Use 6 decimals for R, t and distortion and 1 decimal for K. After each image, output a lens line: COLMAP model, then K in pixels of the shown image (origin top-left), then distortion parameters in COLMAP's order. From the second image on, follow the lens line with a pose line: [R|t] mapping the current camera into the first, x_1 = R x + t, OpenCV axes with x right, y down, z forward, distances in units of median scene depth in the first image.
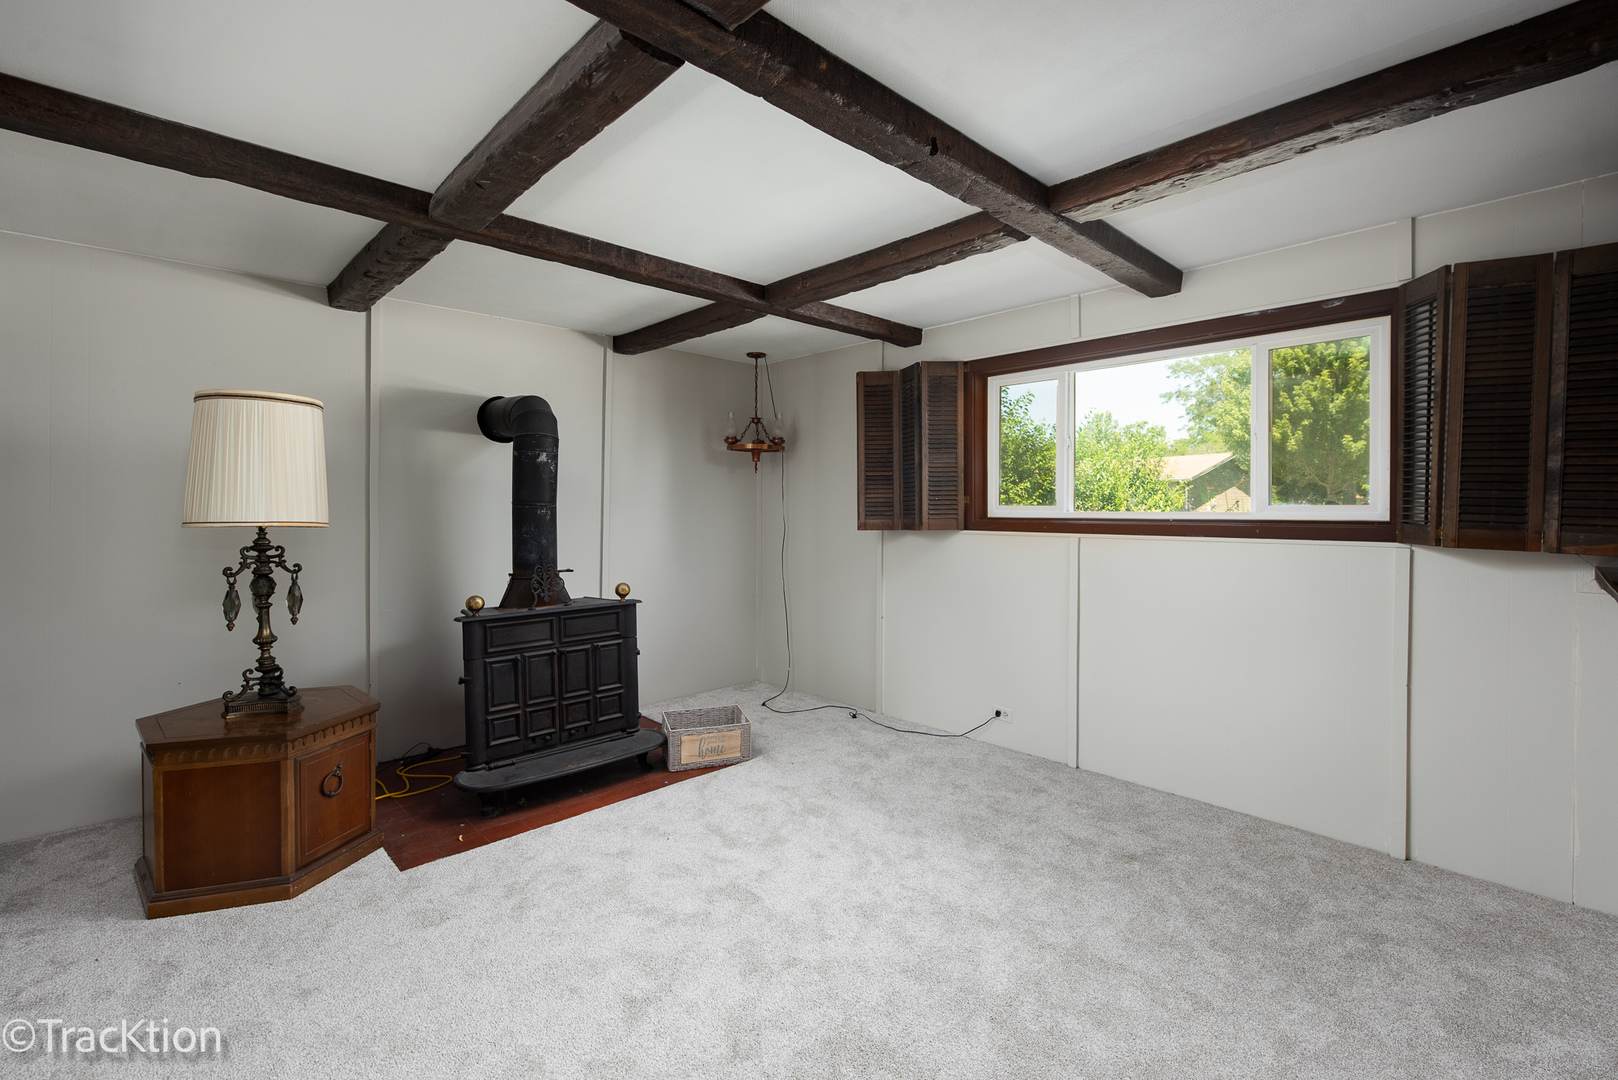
lens RADIAL K [[718.2, 0, 811.1], [0, 718.2, 509.1], [0, 0, 1]] dist [-0.000449, -0.000072]
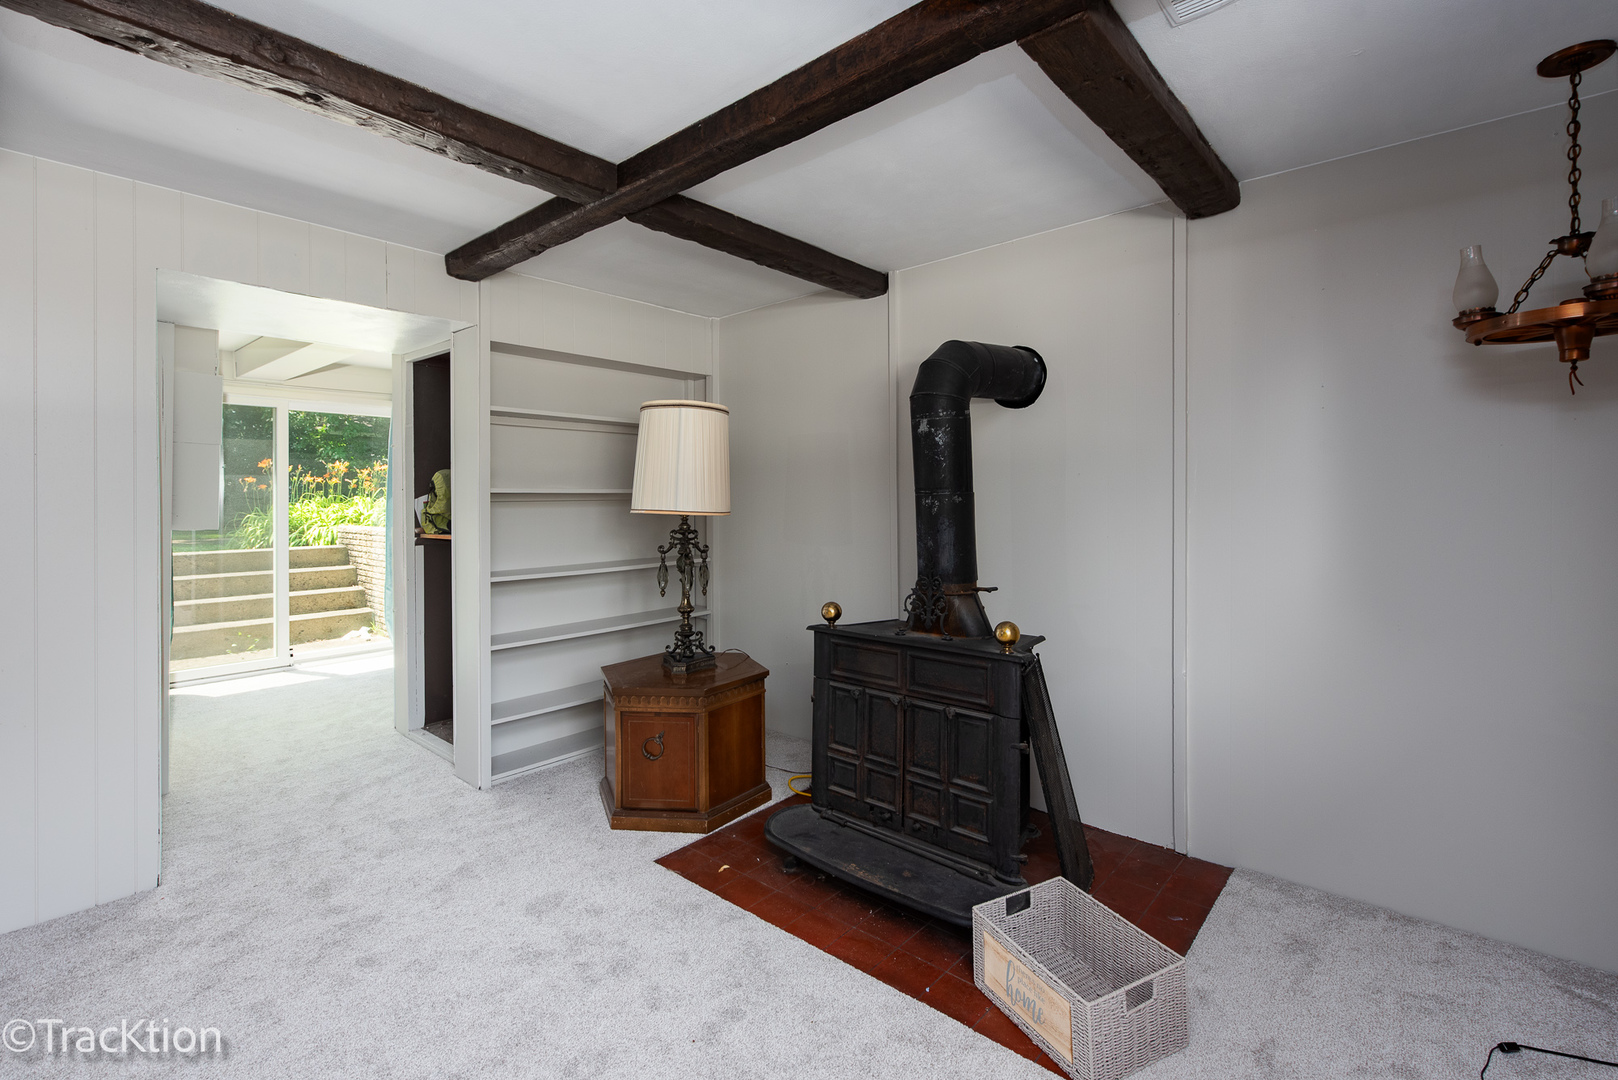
lens RADIAL K [[733.0, 0, 811.5], [0, 733.0, 493.3], [0, 0, 1]] dist [0.026995, -0.000009]
pose [[0.099102, -0.003389, -0.995072, 0.409159], [0.004307, 0.999986, -0.002976, -0.003840], [0.995068, -0.003991, 0.099115, 0.959941]]
